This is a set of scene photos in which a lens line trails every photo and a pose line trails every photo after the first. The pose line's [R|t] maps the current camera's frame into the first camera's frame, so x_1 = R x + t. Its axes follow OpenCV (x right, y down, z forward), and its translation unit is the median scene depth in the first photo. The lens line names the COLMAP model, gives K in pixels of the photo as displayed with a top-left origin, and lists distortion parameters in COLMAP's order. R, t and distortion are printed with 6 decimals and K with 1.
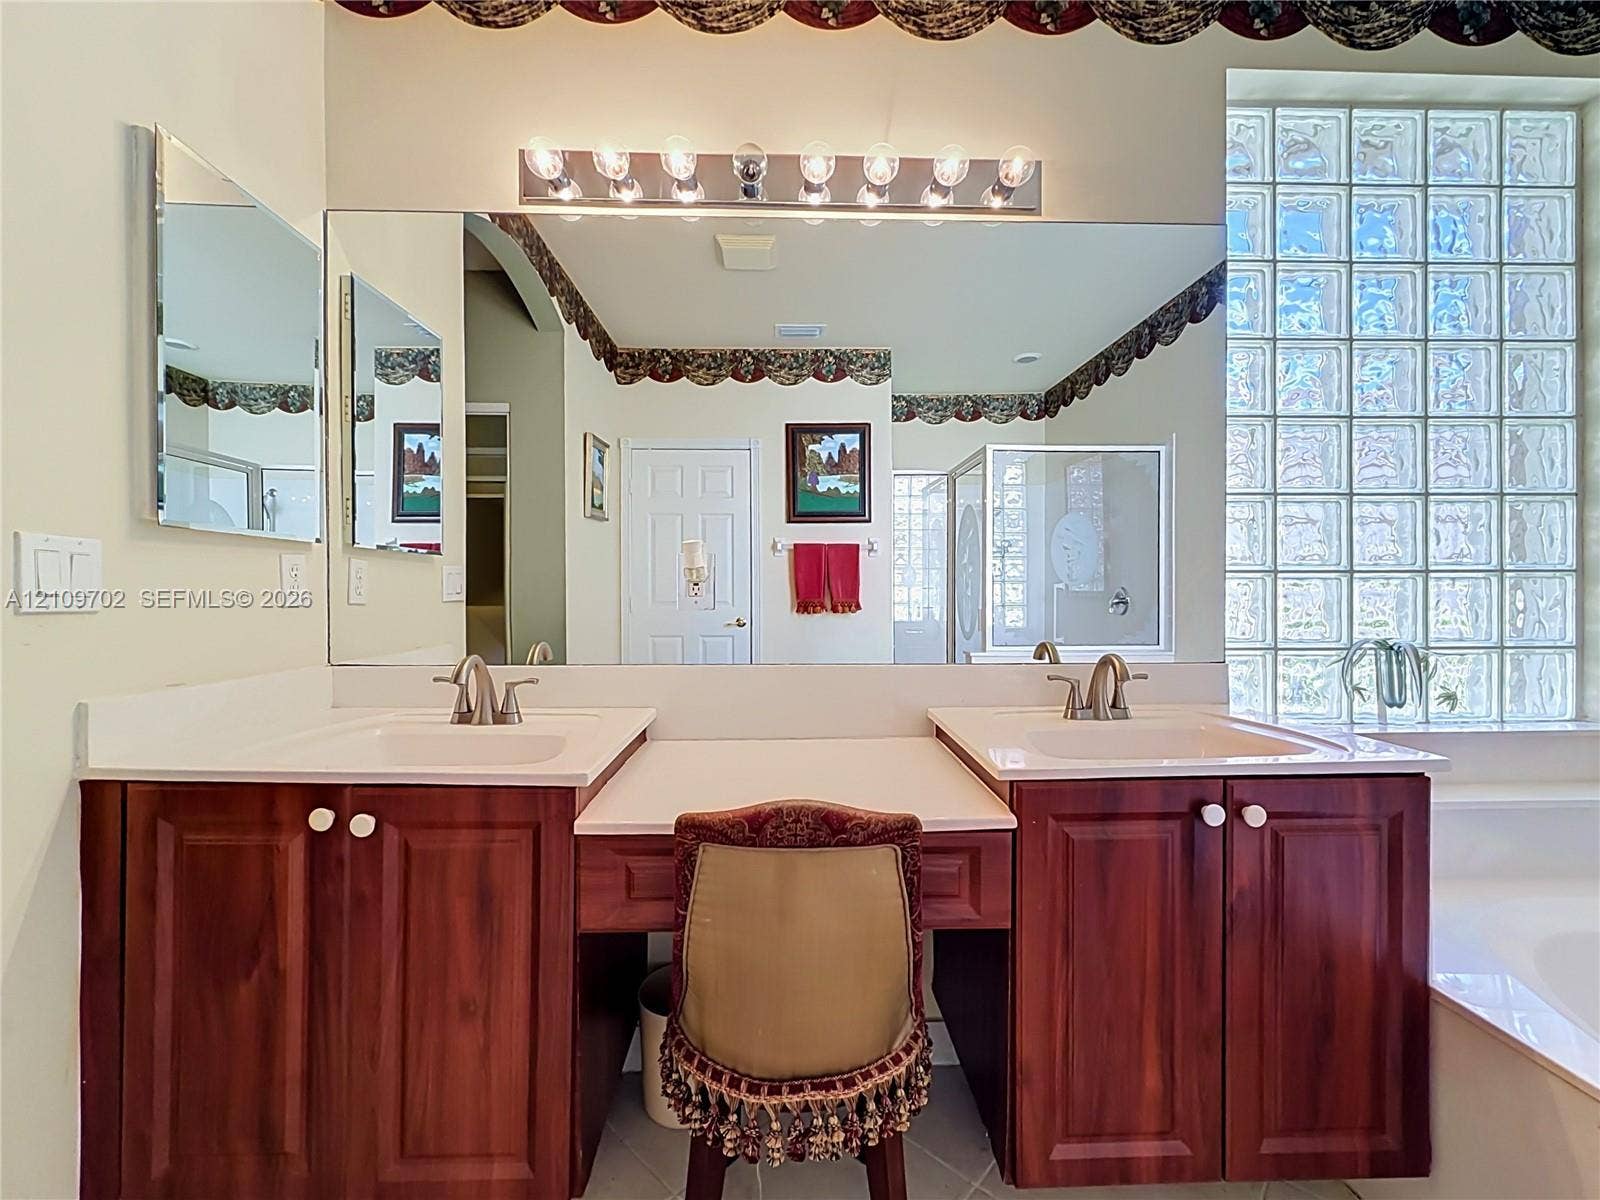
lens RADIAL K [[665.4, 0, 808.7], [0, 665.4, 595.2], [0, 0, 1]] dist [-0.003153, 0.000855]
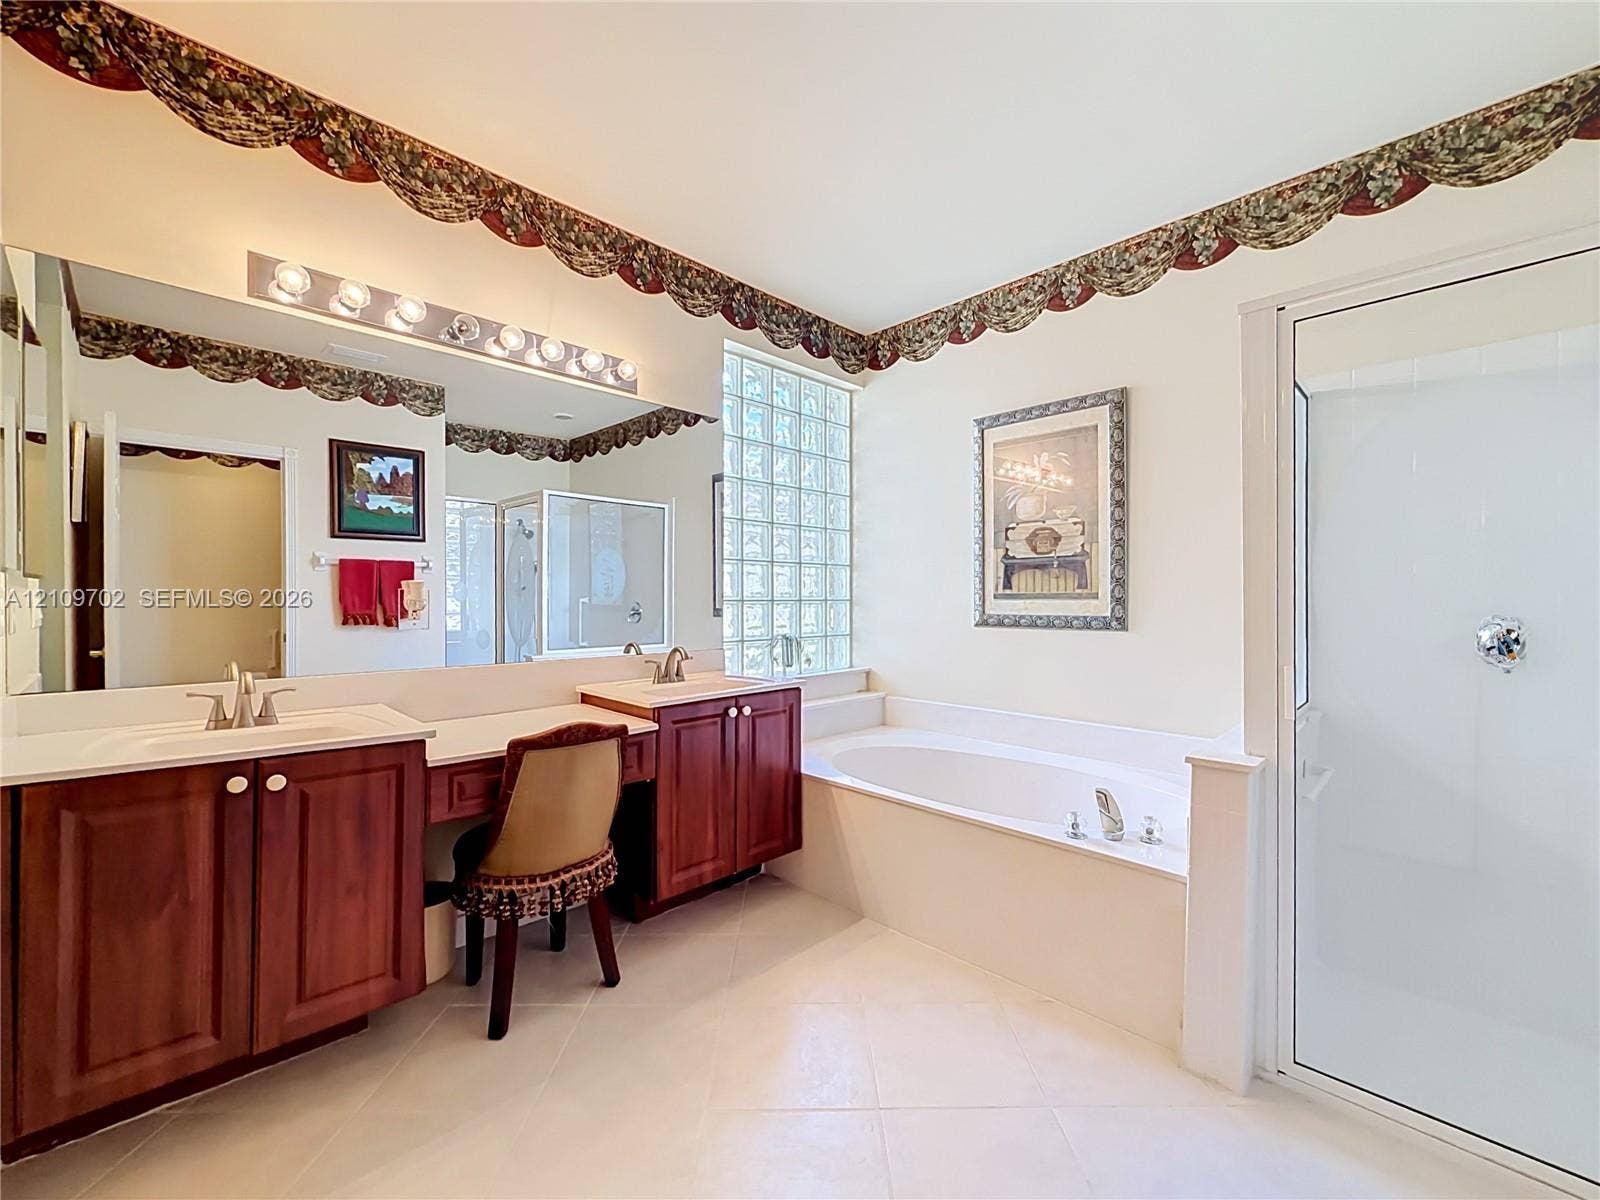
lens RADIAL K [[665.4, 0, 794.8], [0, 665.4, 593.4], [0, 0, 1]] dist [-0.003153, 0.000855]
pose [[0.737820, 0.007516, 0.674955, -0.495077], [-0.000025, 0.999938, -0.011108, -0.036357], [-0.674997, 0.008178, 0.737775, -0.532242]]
